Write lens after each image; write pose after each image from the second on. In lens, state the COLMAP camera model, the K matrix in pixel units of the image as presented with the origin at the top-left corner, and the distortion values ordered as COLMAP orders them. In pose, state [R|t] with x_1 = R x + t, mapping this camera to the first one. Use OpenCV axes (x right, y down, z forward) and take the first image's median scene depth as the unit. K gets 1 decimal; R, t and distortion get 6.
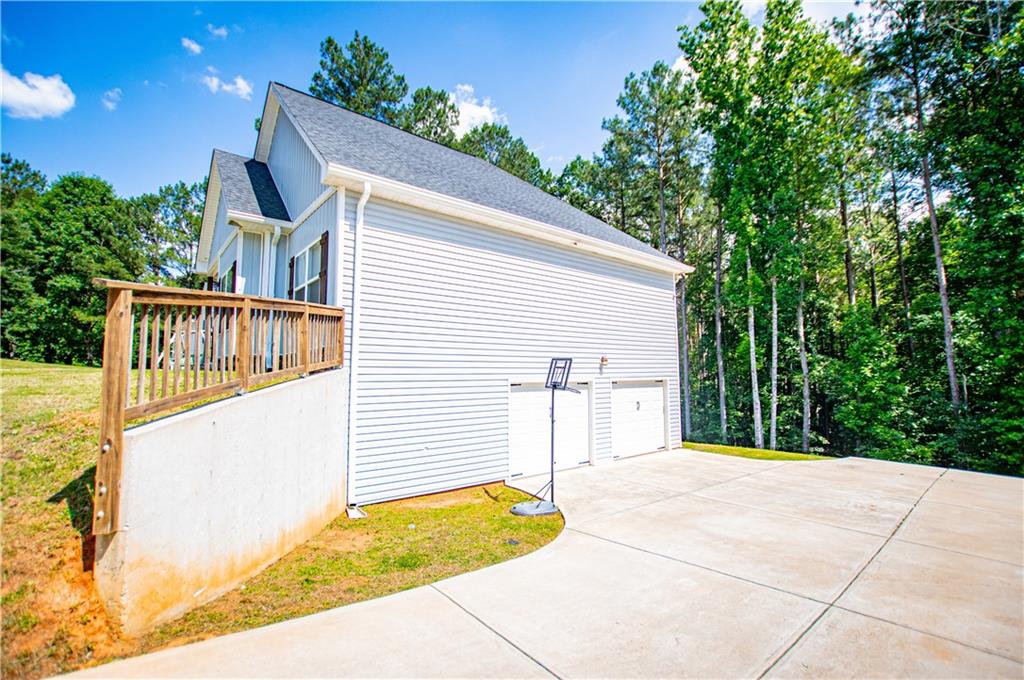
lens RADIAL K [[448.1, 0, 531.3], [0, 448.1, 349.5], [0, 0, 1]] dist [-0.025347, -0.000098]
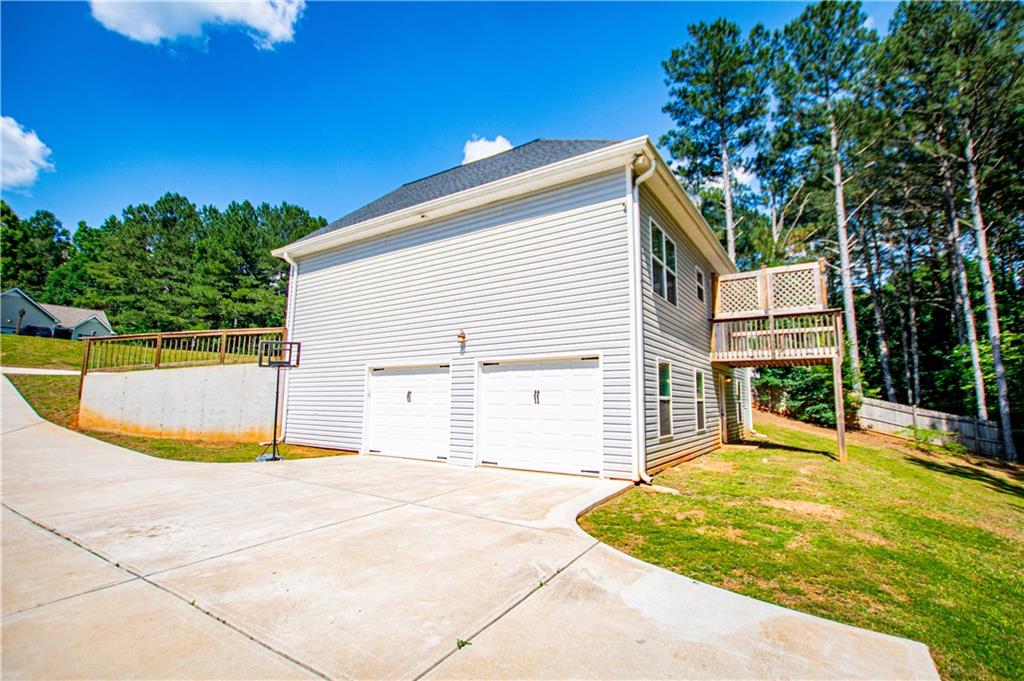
lens RADIAL K [[467.5, 0, 518.5], [0, 467.5, 344.1], [0, 0, 1]] dist [-0.026322, 0.000372]
pose [[0.277770, -0.100921, -0.955332, 1.015272], [0.062967, 0.994241, -0.086723, 0.119731], [0.958582, -0.036065, 0.282525, 0.873064]]
